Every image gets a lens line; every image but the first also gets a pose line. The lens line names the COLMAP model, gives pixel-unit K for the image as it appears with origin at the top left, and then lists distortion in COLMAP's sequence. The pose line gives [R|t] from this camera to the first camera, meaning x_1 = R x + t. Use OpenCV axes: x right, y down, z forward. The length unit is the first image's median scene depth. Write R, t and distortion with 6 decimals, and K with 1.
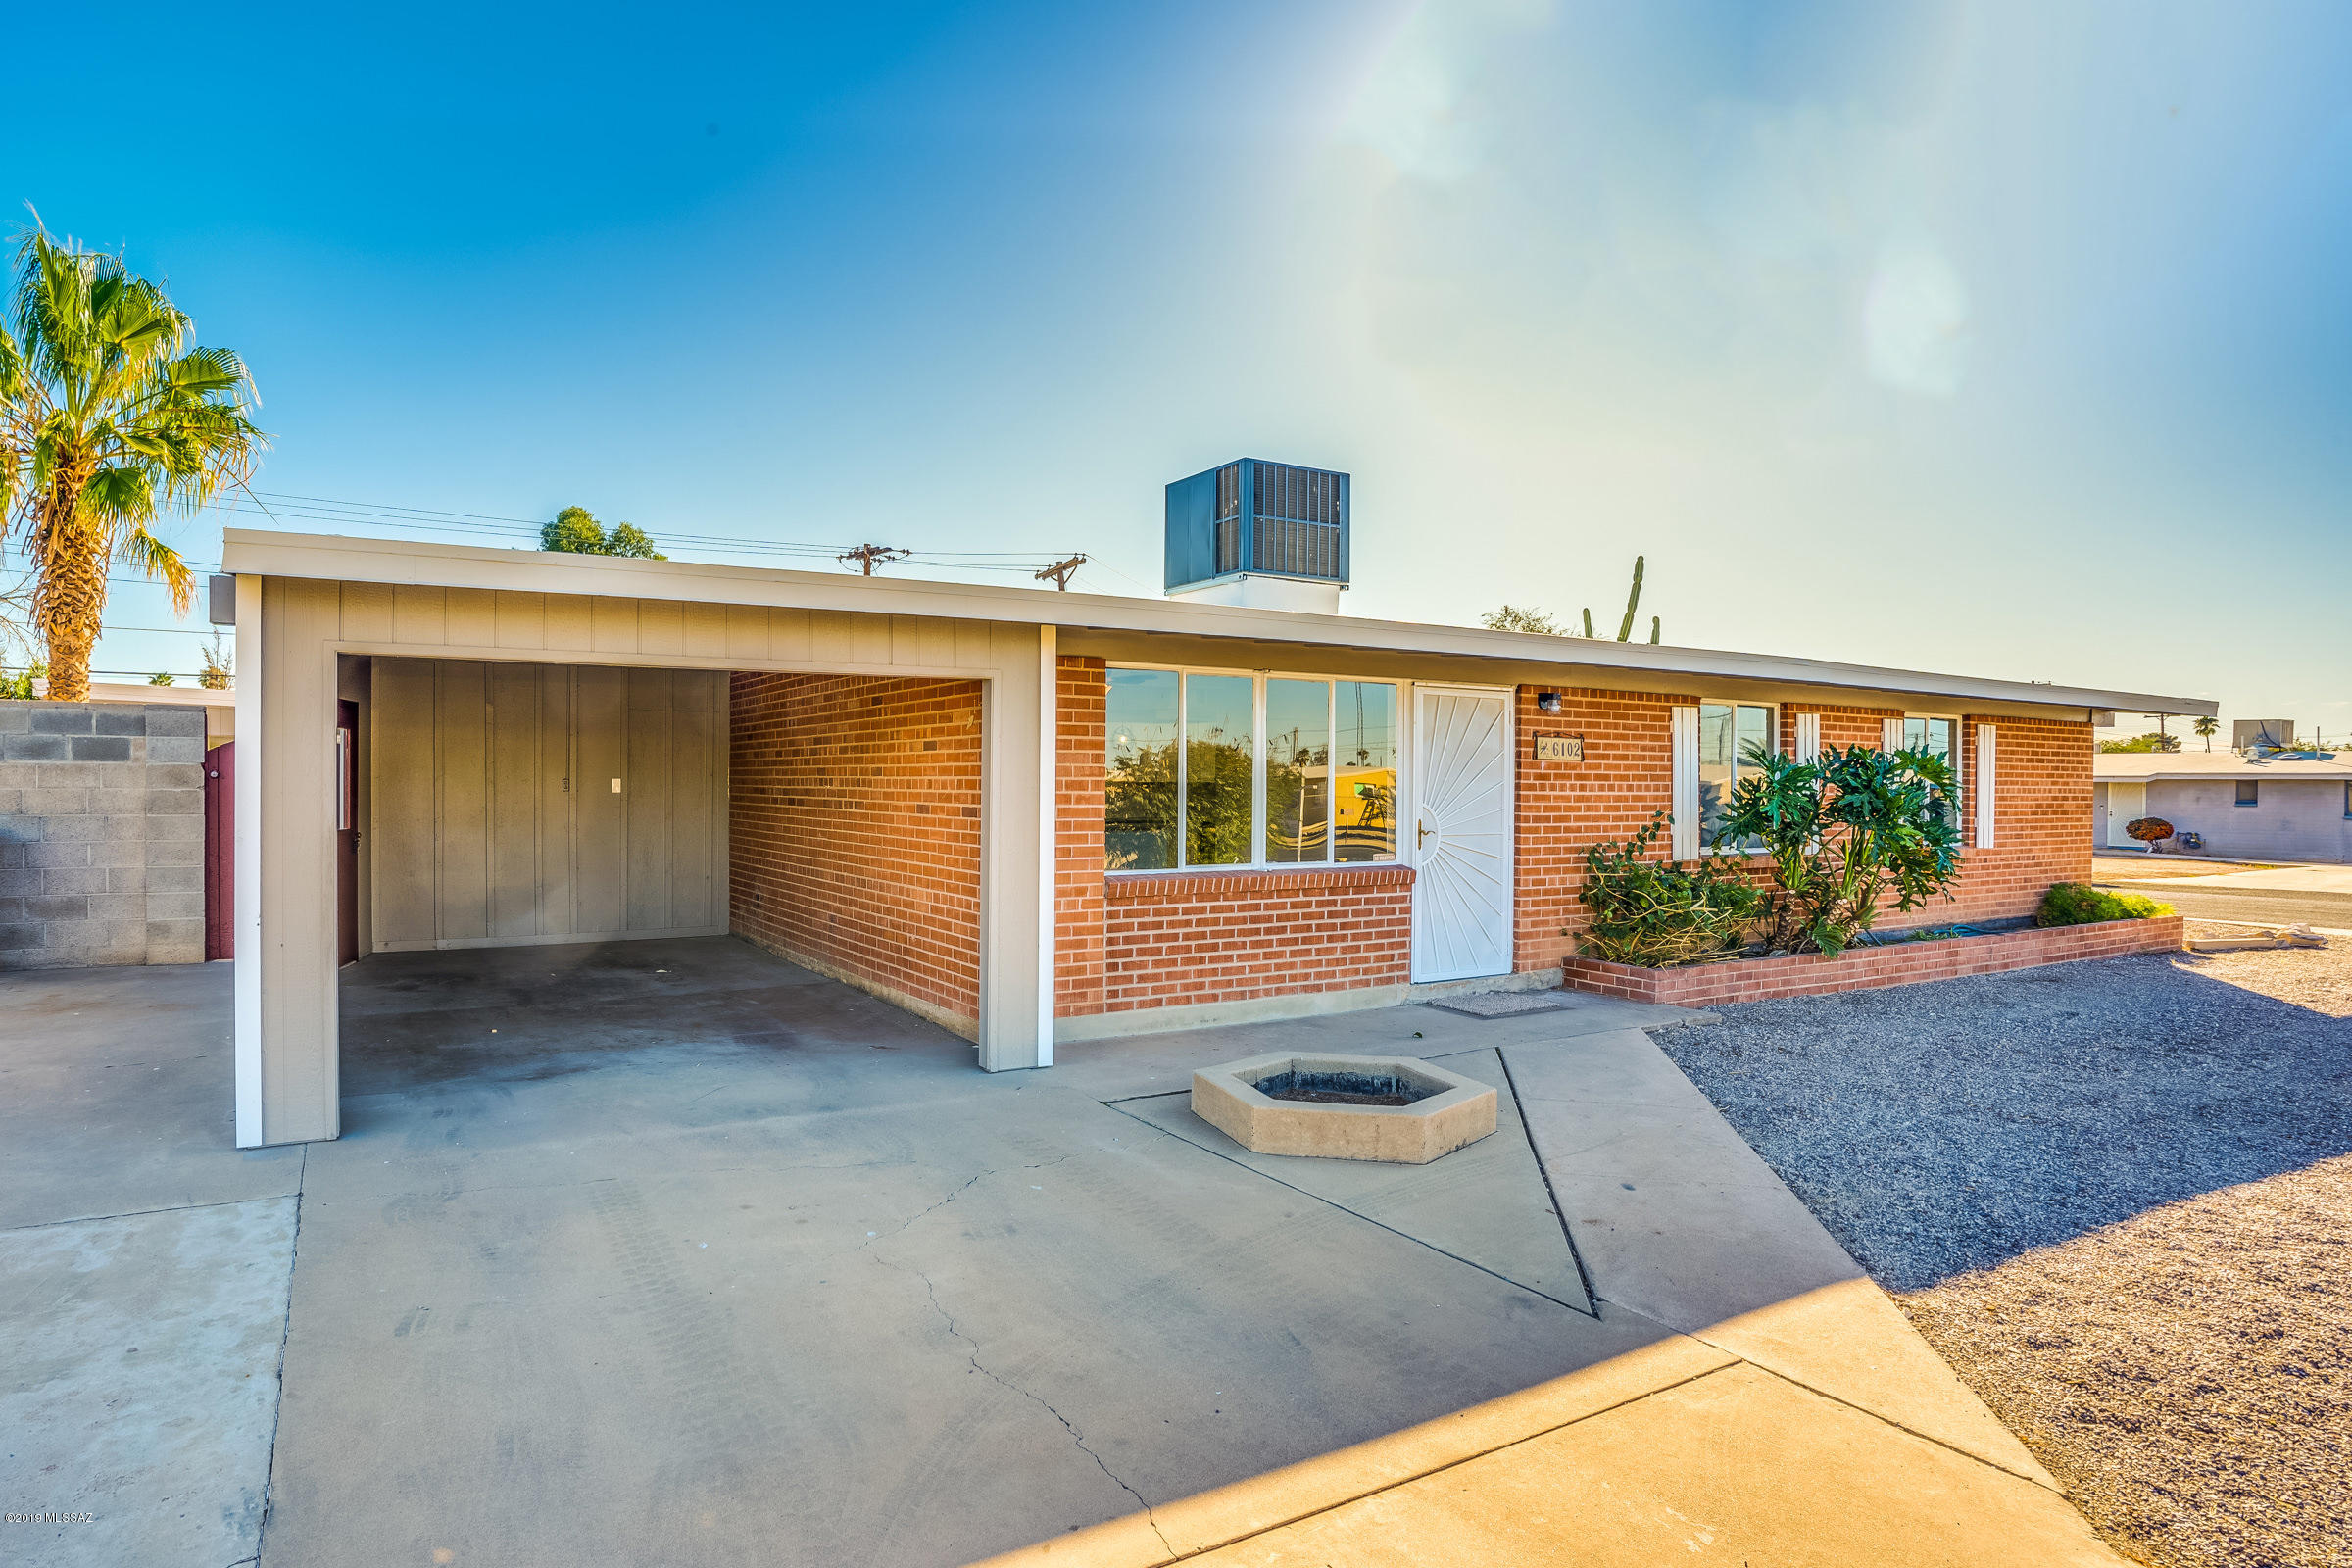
lens RADIAL K [[1338.0, 0, 1055.5], [0, 1338.0, 794.6], [0, 0, 1]] dist [-0.073905, 0.036768]
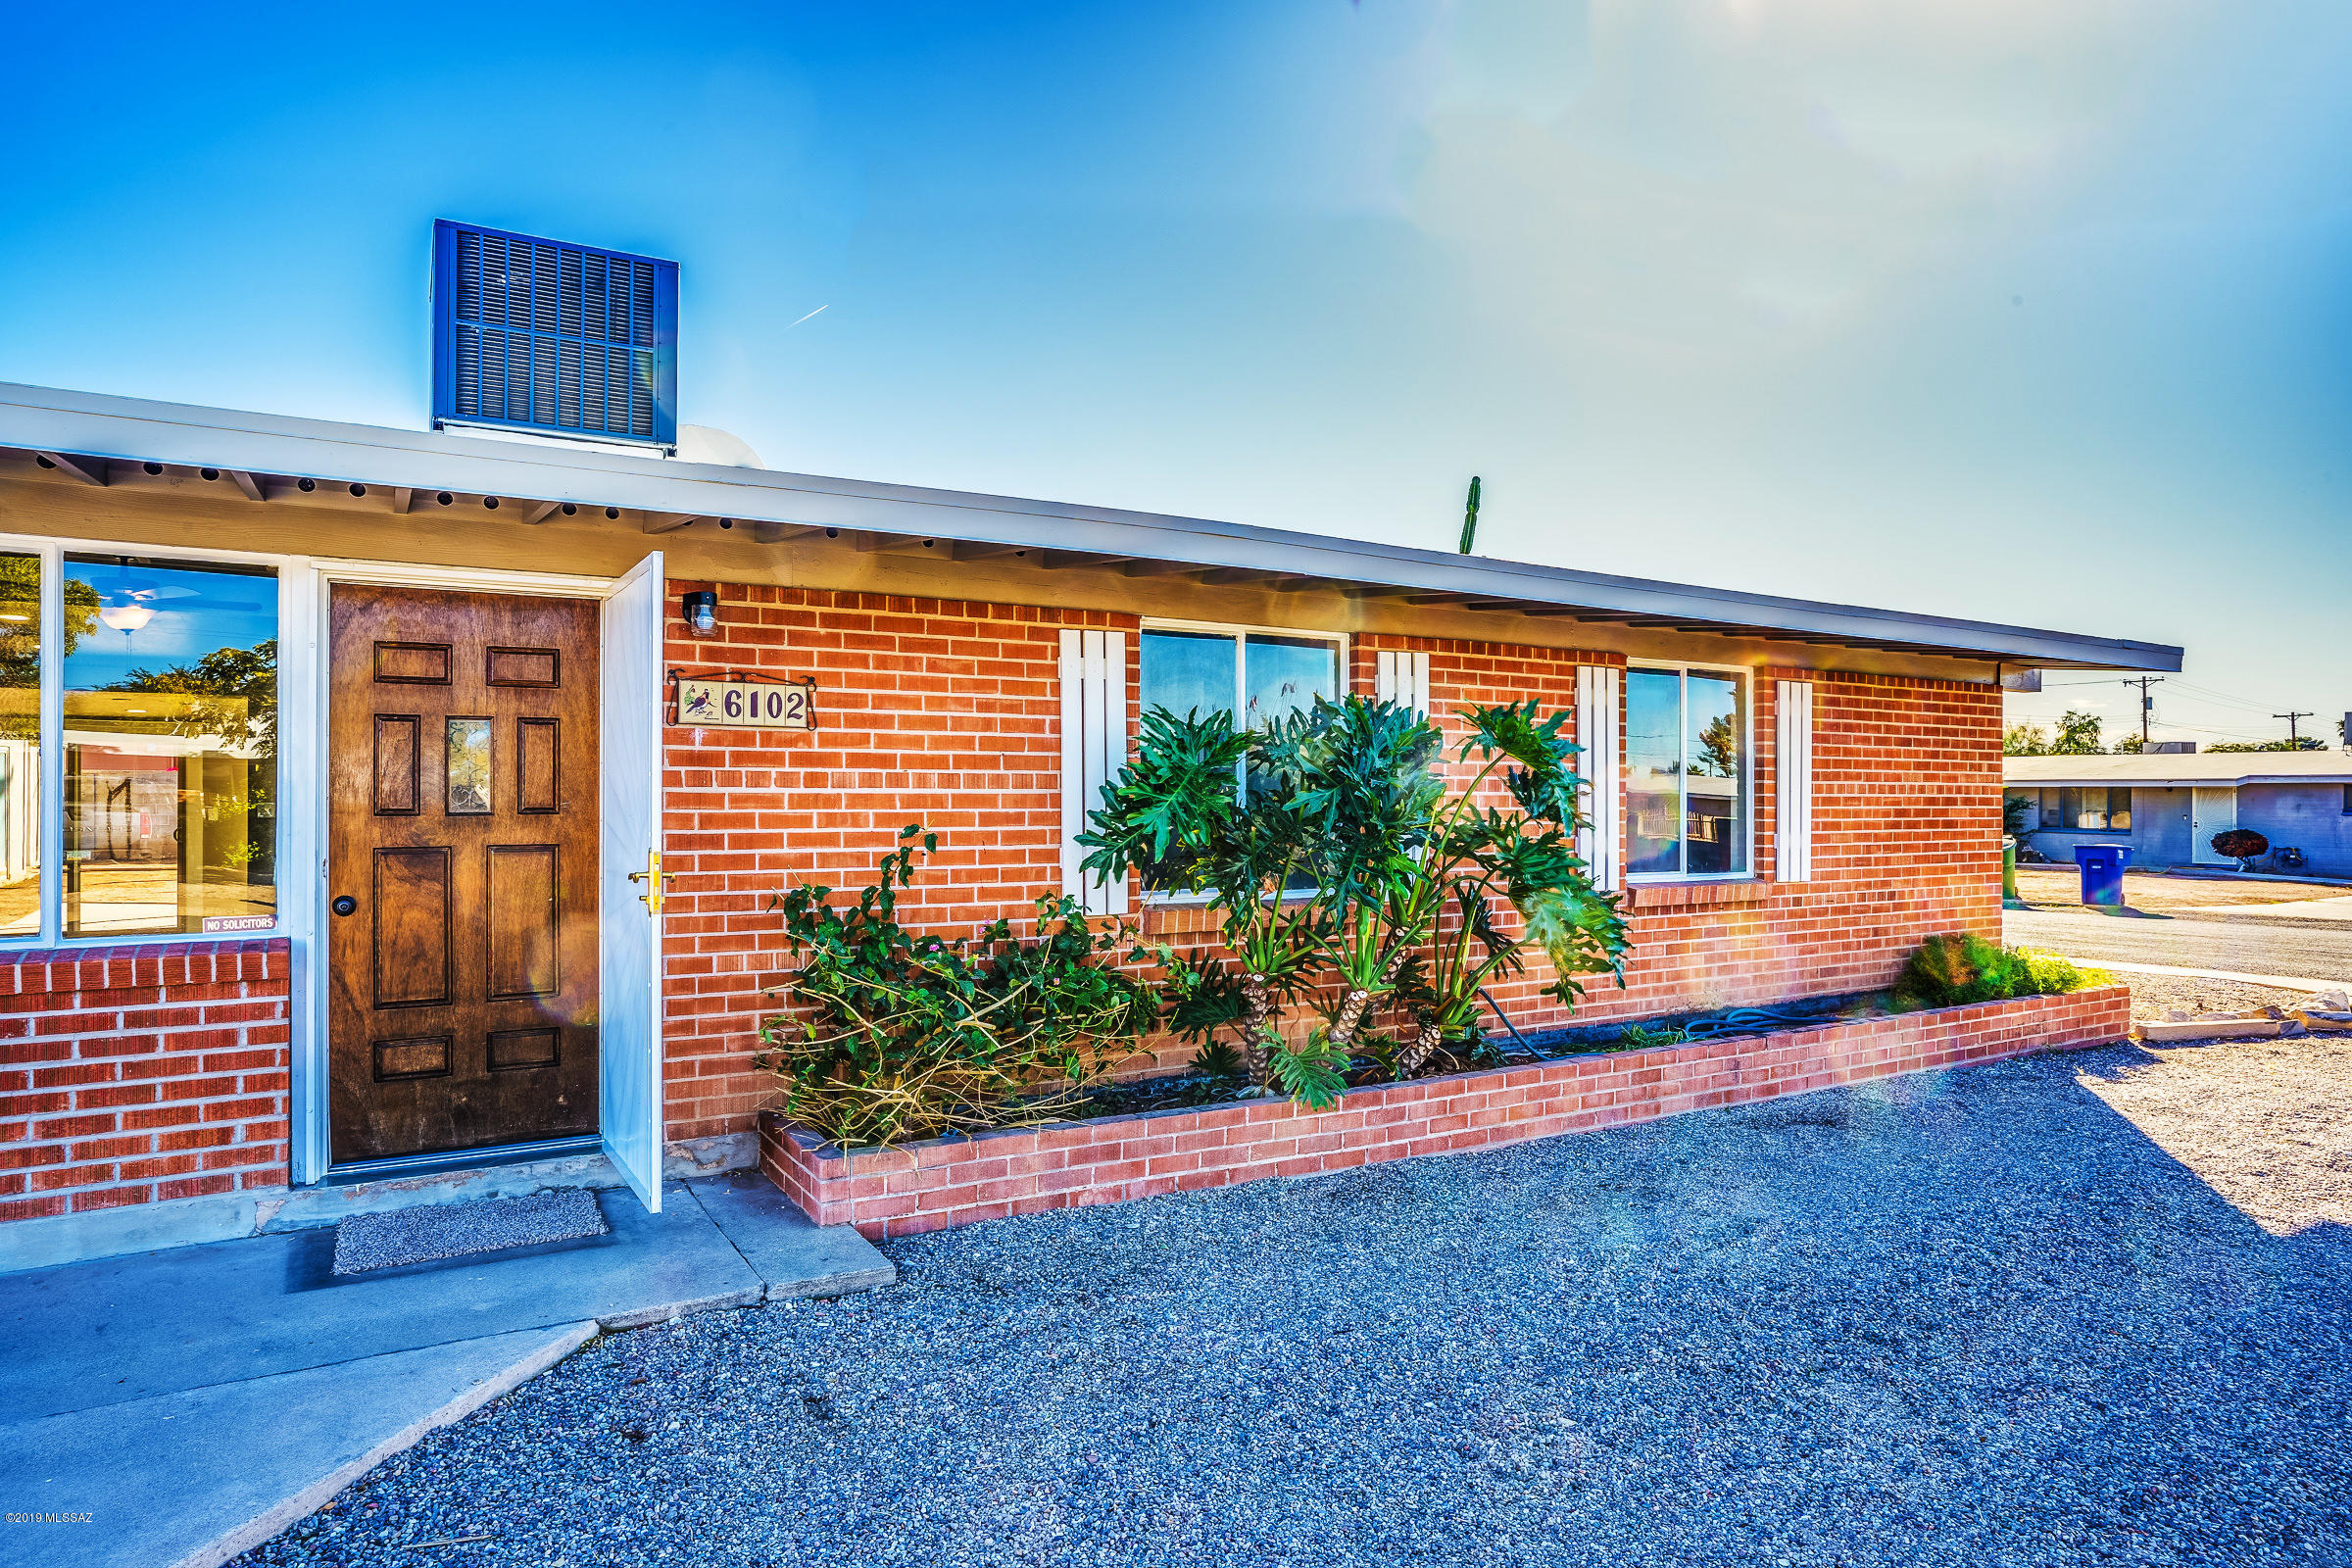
lens RADIAL K [[1421.9, 0, 1183.1], [0, 1421.9, 800.2], [0, 0, 1]] dist [-0.058351, 0.057567]
pose [[0.999529, -0.004327, 0.030369, 0.539034], [0.004522, 0.999969, -0.006368, 0.006970], [-0.030340, 0.006503, 0.999518, 0.454061]]
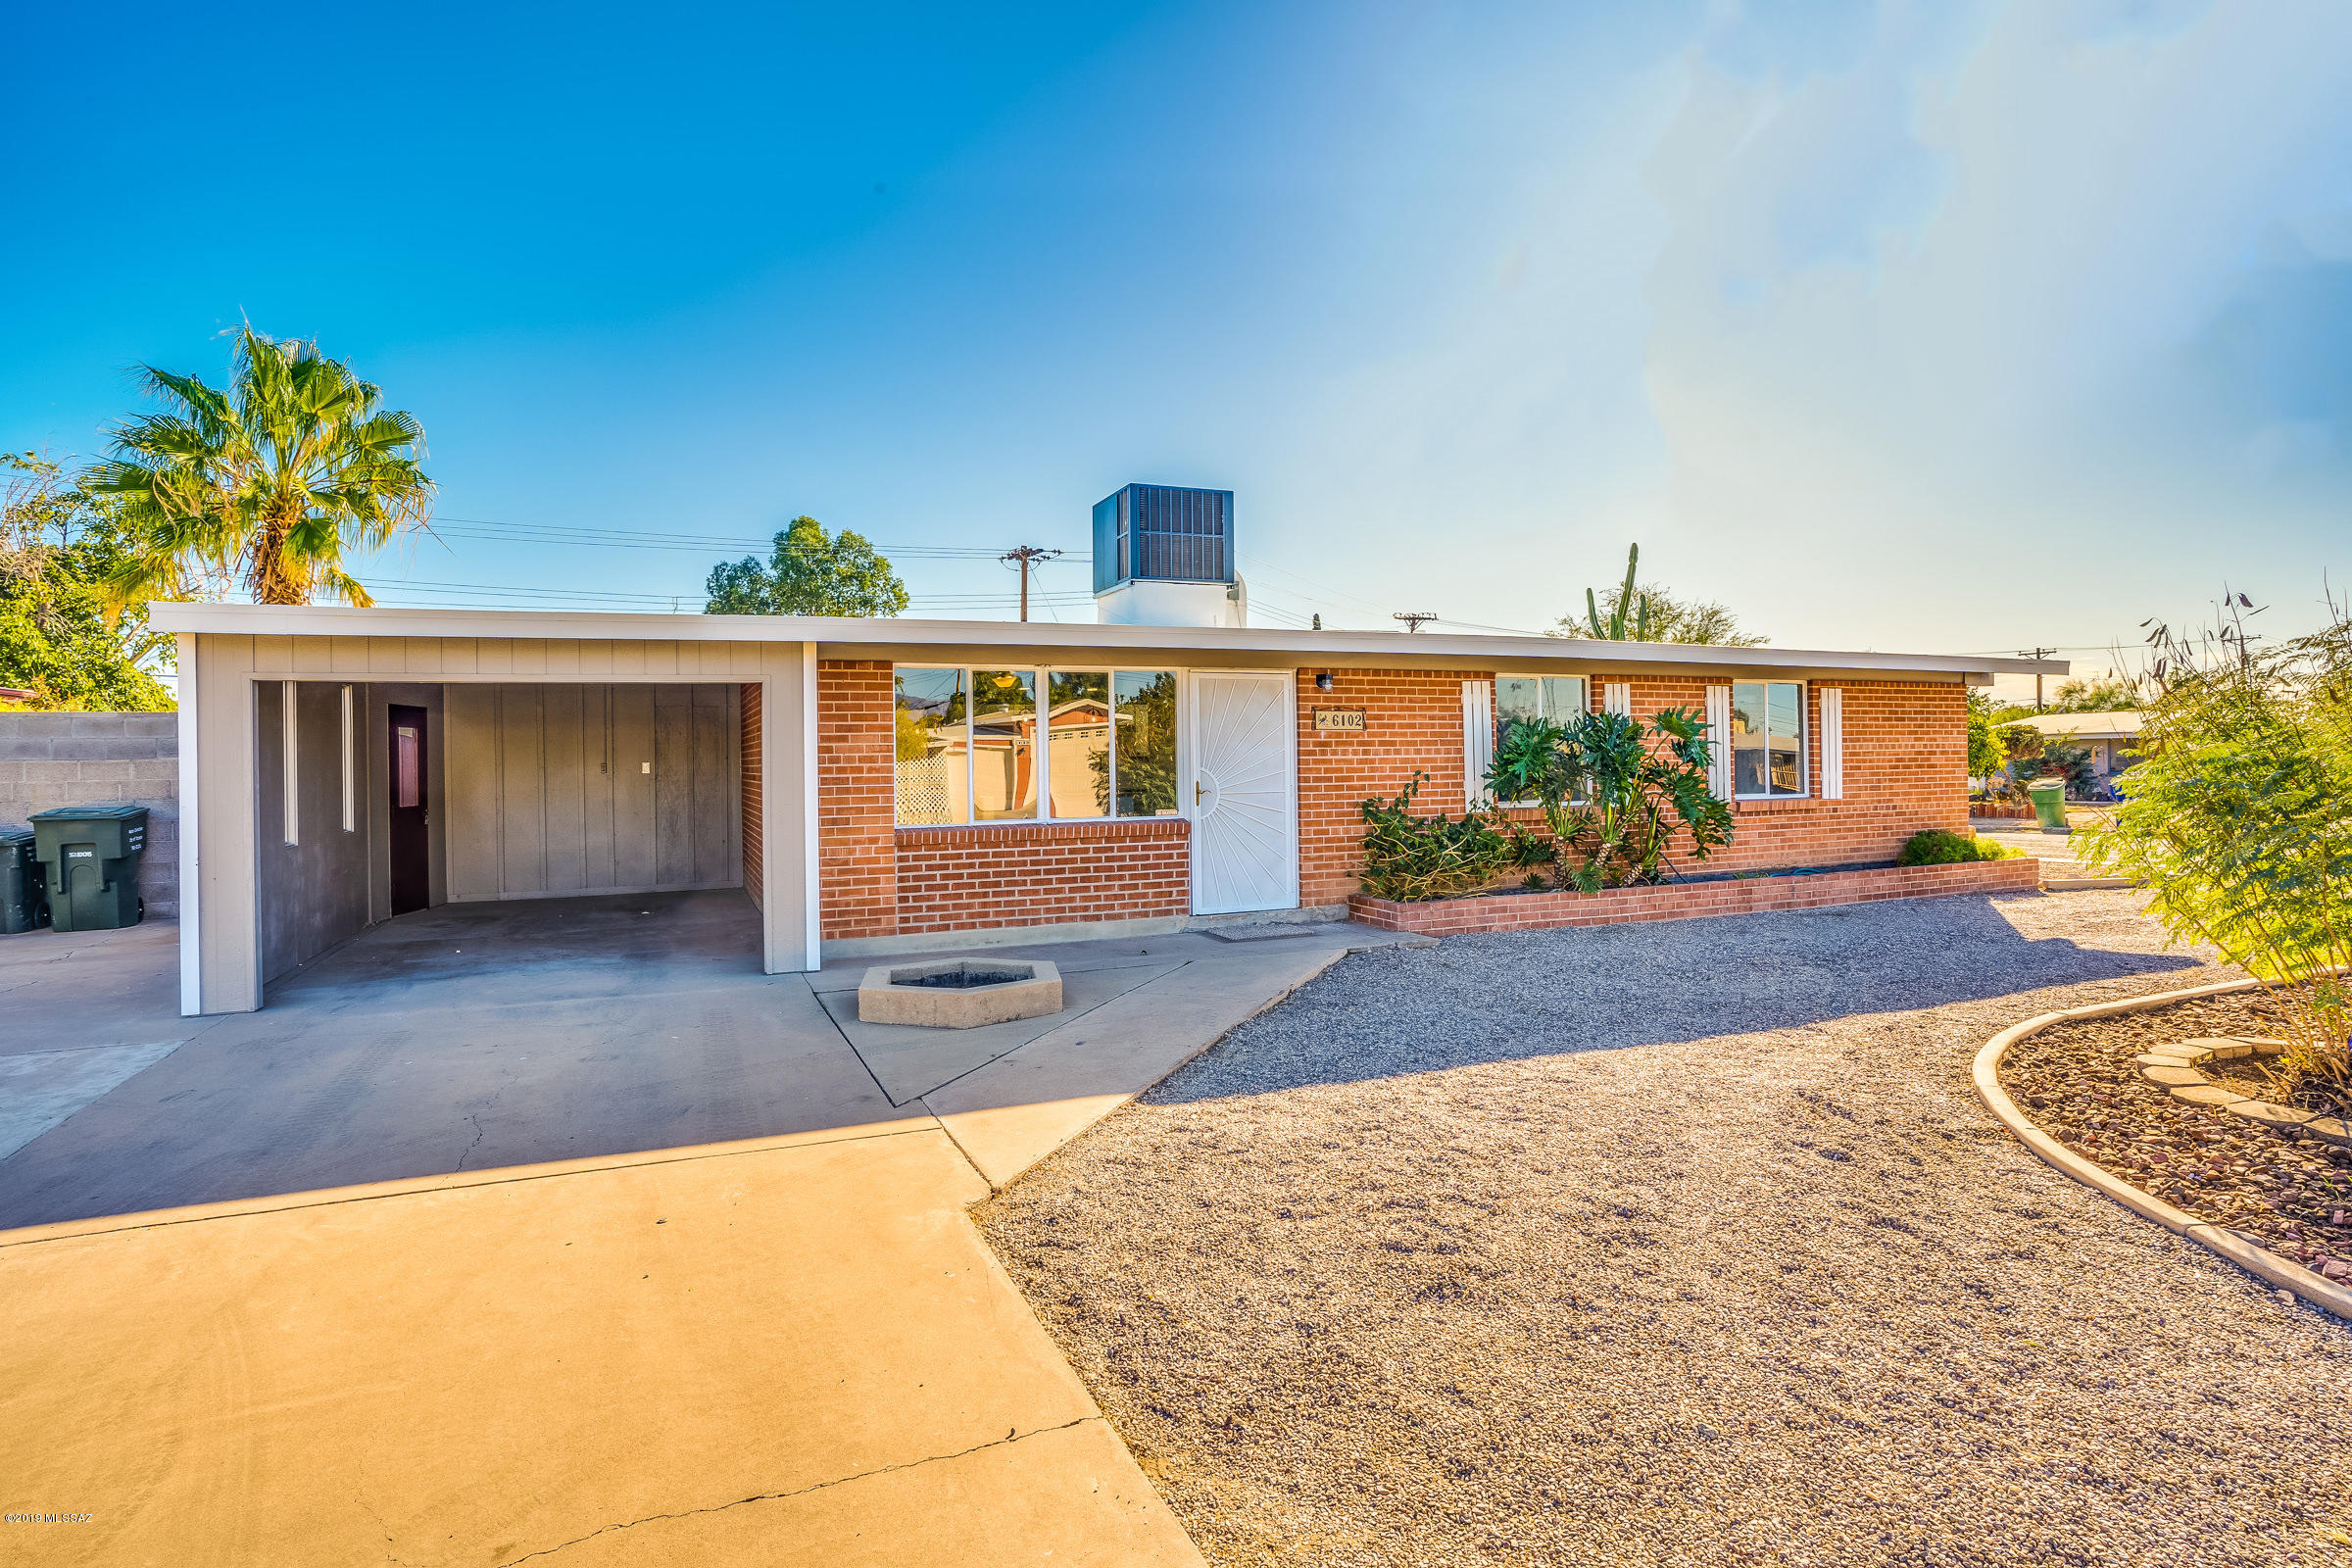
lens RADIAL K [[1275.9, 0, 1176.0], [0, 1275.9, 784.0], [0, 0, 1]] dist [-0.071267, 0.045201]
pose [[0.995084, -0.018954, -0.097206, 0.348105], [0.019921, 0.999761, 0.008983, 0.009703], [0.097012, -0.010876, 0.995224, -0.159950]]
